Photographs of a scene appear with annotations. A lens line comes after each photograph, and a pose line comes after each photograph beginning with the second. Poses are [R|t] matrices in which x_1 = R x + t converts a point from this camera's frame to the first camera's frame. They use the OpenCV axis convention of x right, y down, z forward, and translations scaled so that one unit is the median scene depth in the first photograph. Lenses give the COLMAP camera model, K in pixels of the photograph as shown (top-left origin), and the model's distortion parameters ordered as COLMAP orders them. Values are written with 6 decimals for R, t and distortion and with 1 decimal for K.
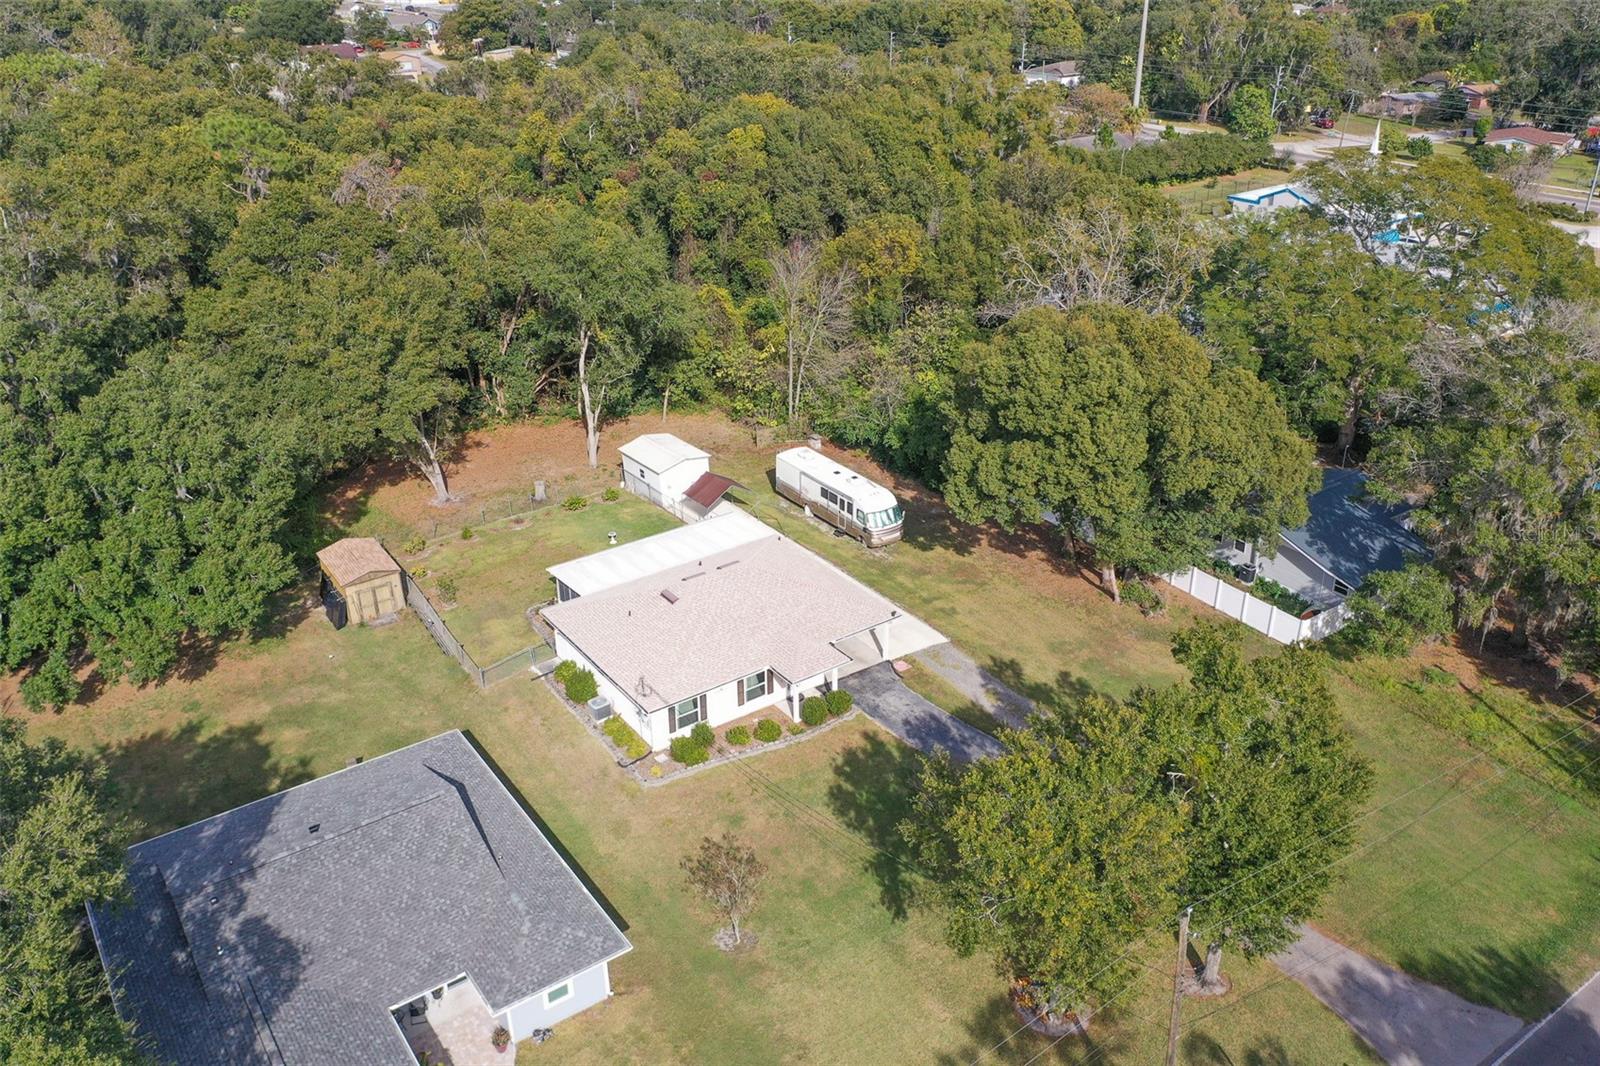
lens RADIAL K [[1278.7, 0, 798.6], [0, 1278.7, 532.7], [0, 0, 1]] dist [0.010218, -0.005593]
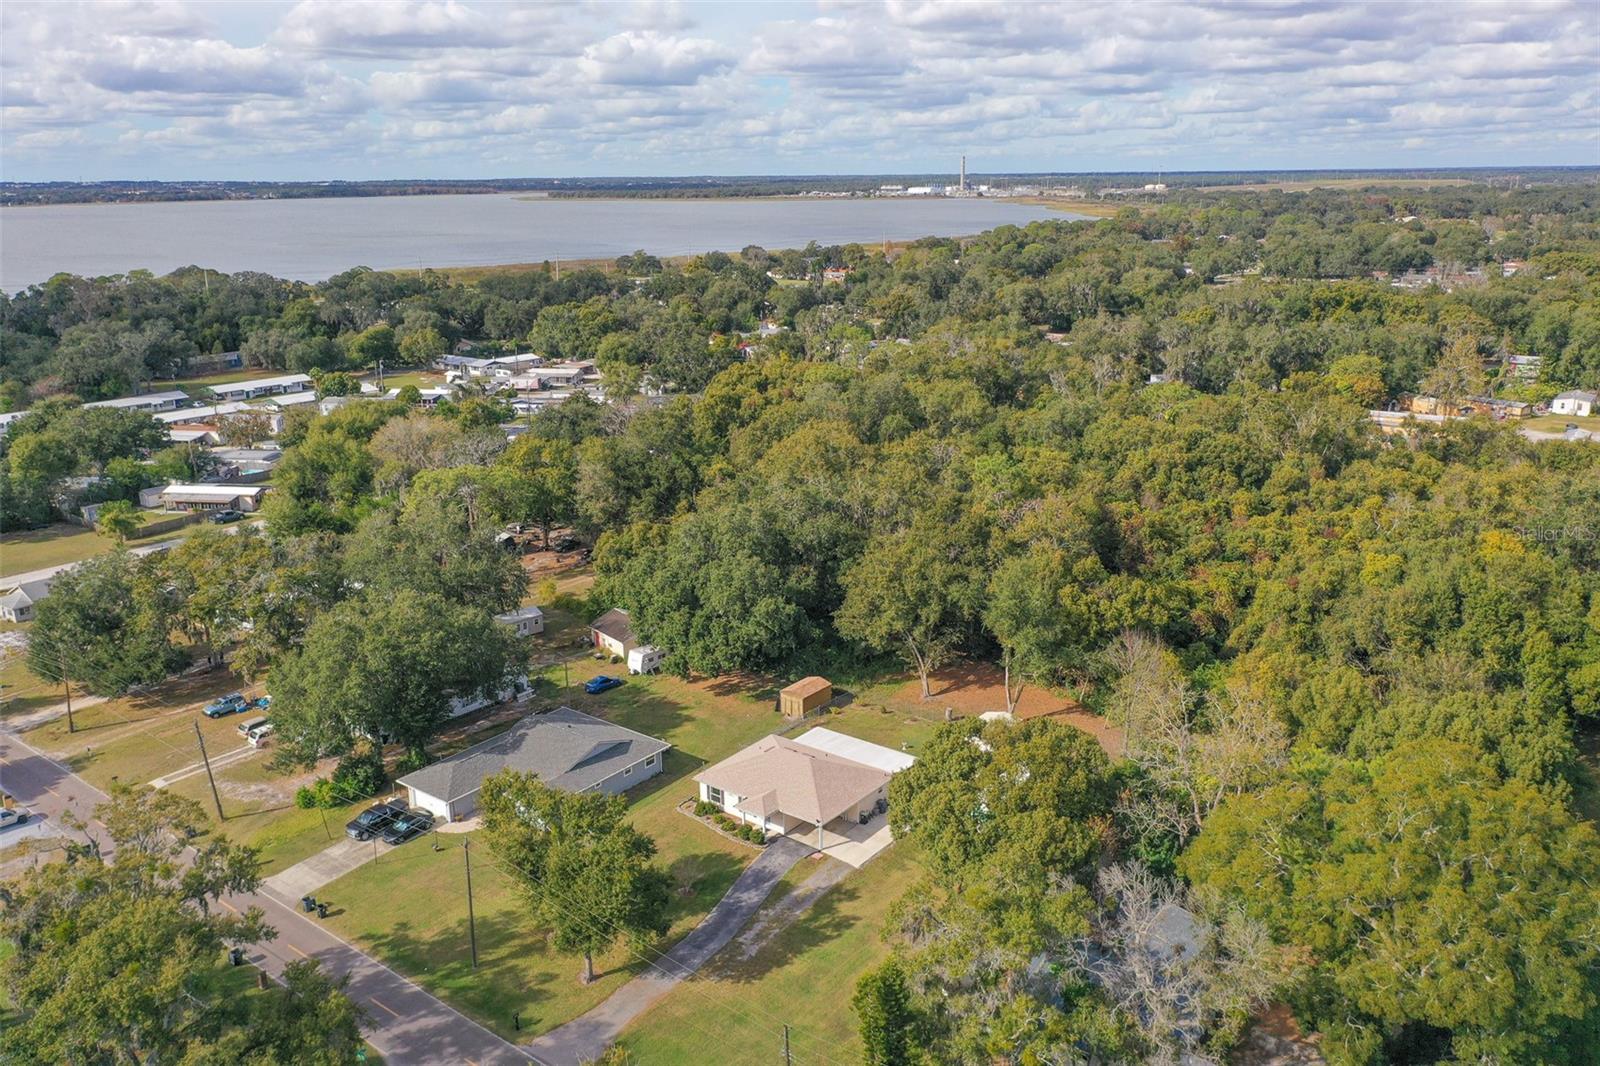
lens RADIAL K [[1278.7, 0, 799.2], [0, 1278.7, 533.1], [0, 0, 1]] dist [0.010218, -0.005593]
pose [[0.303669, 0.273560, -0.912661, 1.434551], [-0.423489, 0.896826, 0.127907, -0.457349], [0.853488, 0.347661, 0.388188, 0.209203]]
